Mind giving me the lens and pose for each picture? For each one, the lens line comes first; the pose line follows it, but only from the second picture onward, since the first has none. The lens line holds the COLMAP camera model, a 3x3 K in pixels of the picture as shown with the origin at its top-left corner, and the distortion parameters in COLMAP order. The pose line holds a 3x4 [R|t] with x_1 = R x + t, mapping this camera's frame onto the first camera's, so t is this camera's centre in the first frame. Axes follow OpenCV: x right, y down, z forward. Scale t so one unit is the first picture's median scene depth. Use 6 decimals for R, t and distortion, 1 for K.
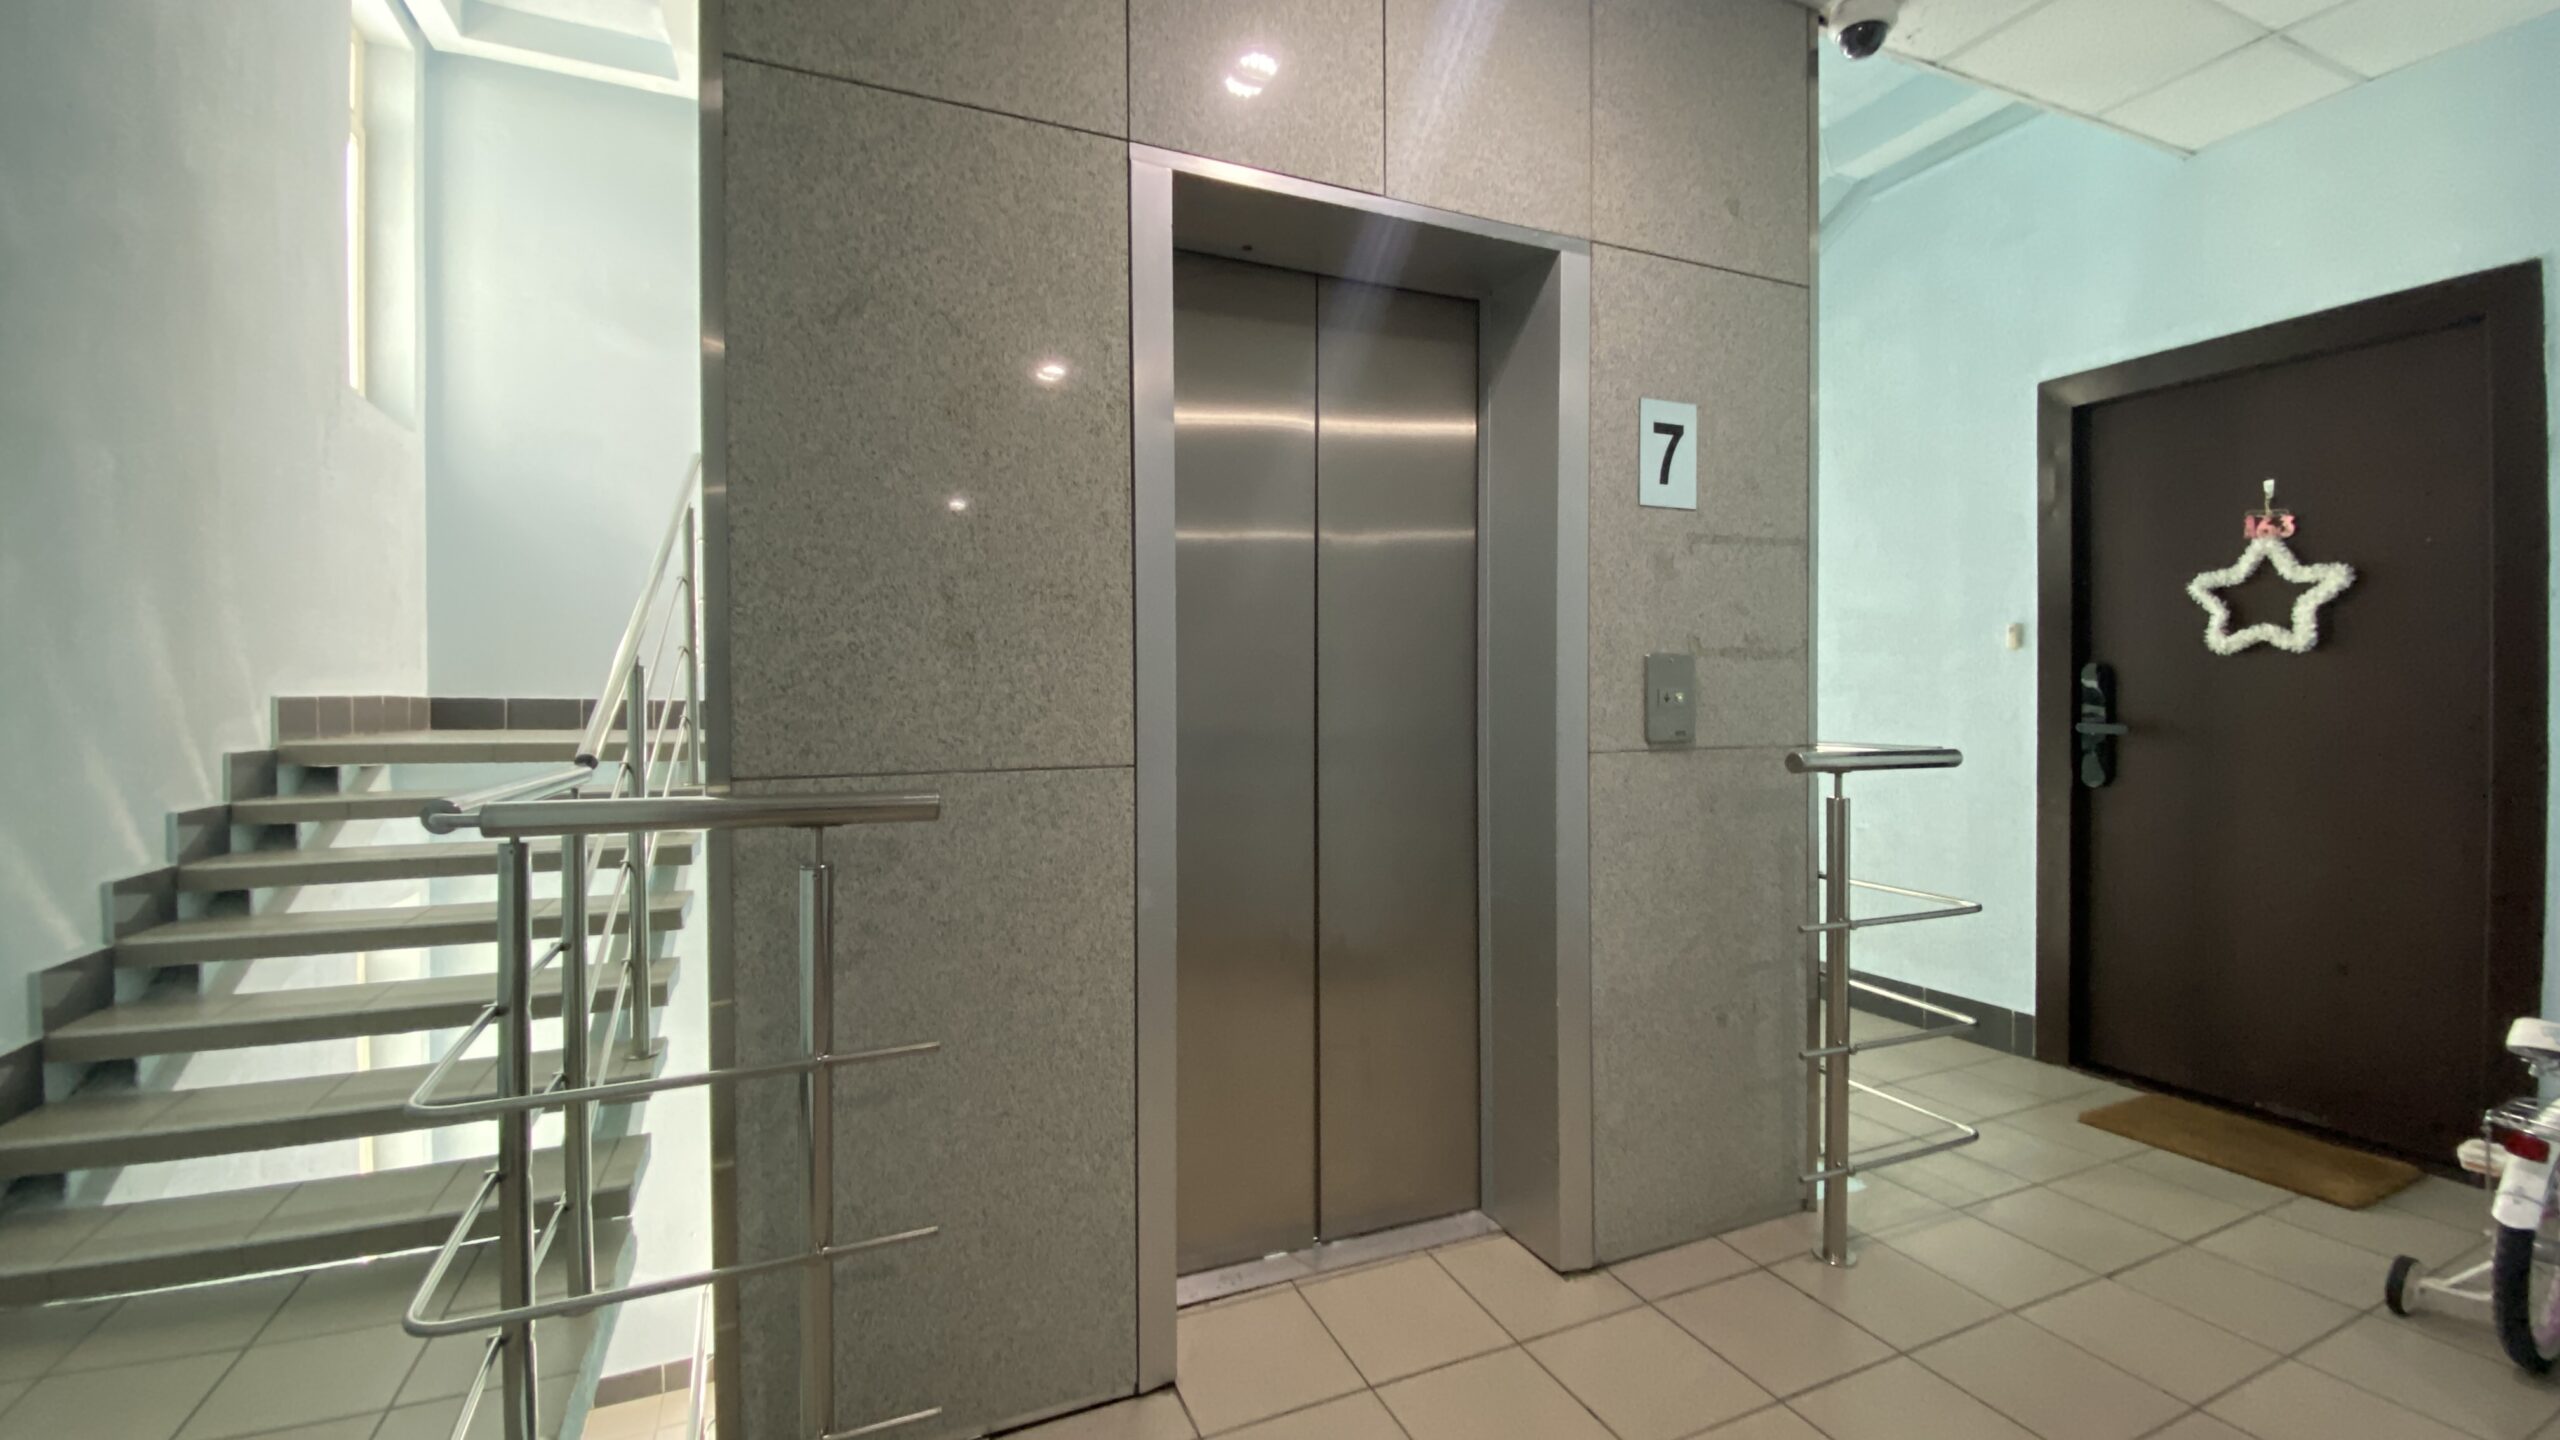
lens RADIAL K [[1040.8, 0, 1273.9], [0, 1040.8, 718.1], [0, 0, 1]] dist [0.008033, -0.015823]
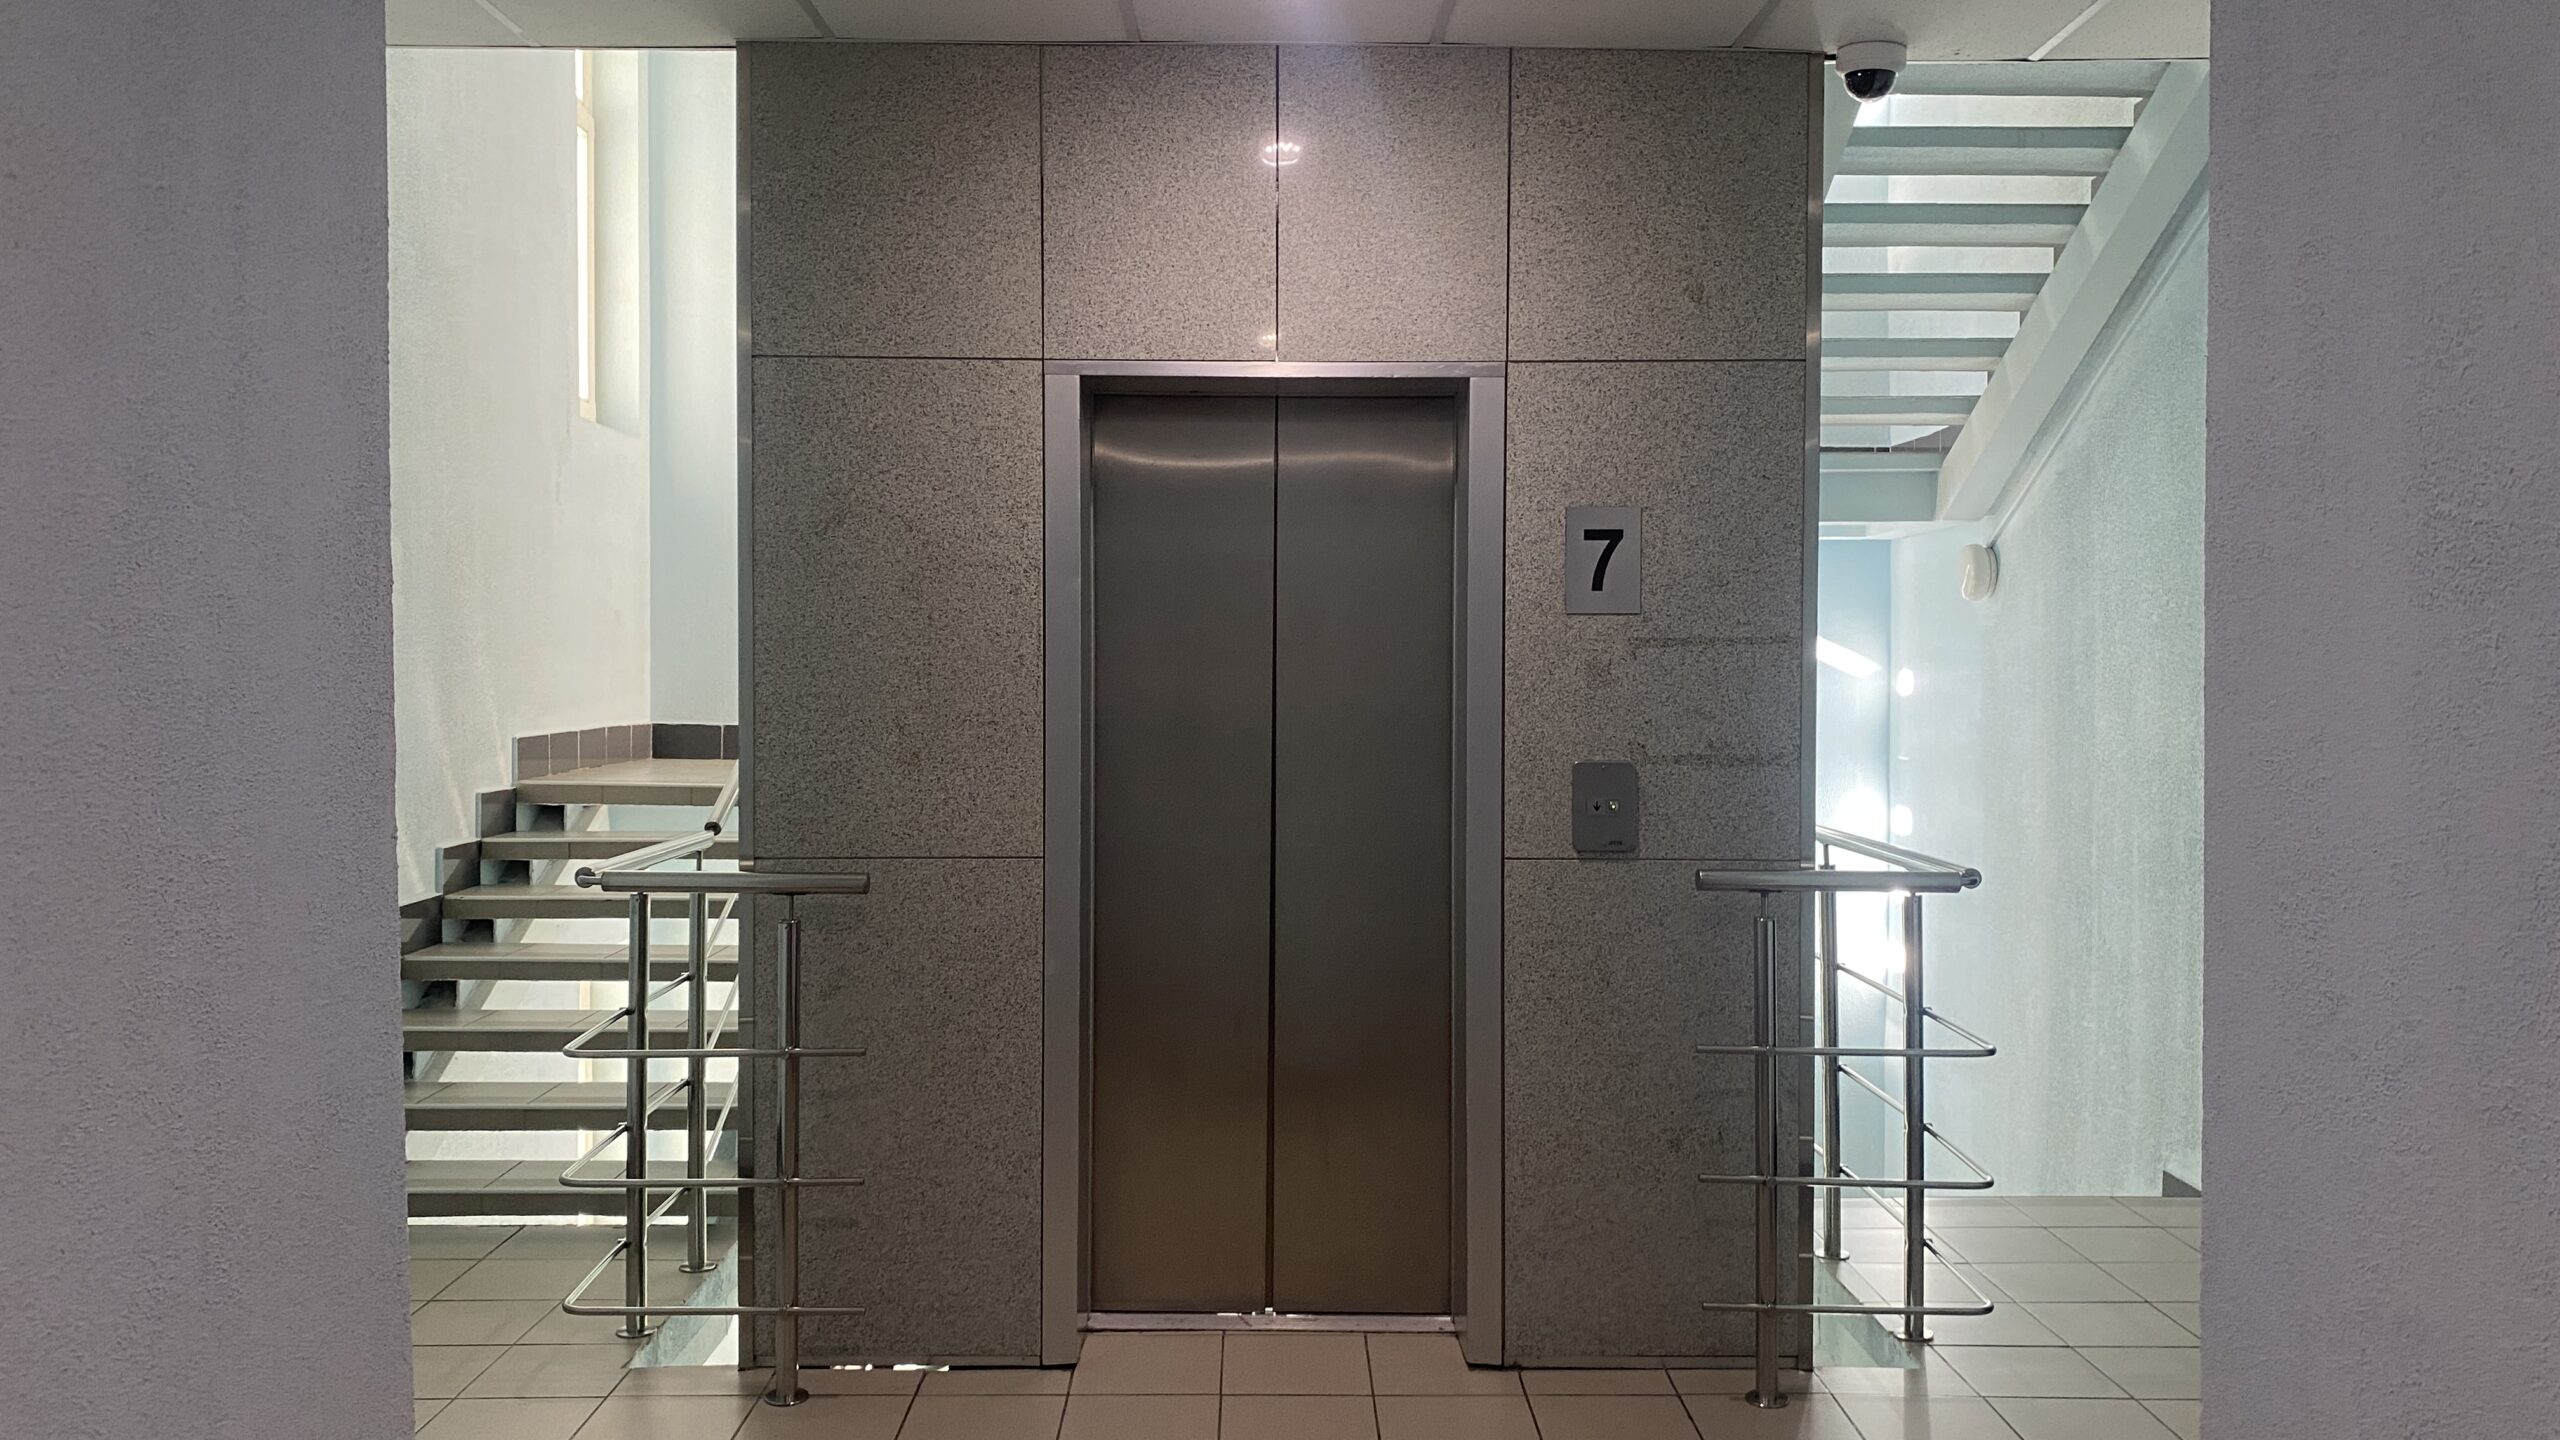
lens RADIAL K [[1947.2, 0, 1271.1], [0, 1947.2, 702.6], [0, 0, 1]] dist [0.040335, -0.045828]
pose [[0.918502, 0.015518, -0.395112, 0.840809], [-0.013860, 0.999879, 0.007051, -0.130094], [0.395174, -0.001000, 0.918606, -0.840527]]
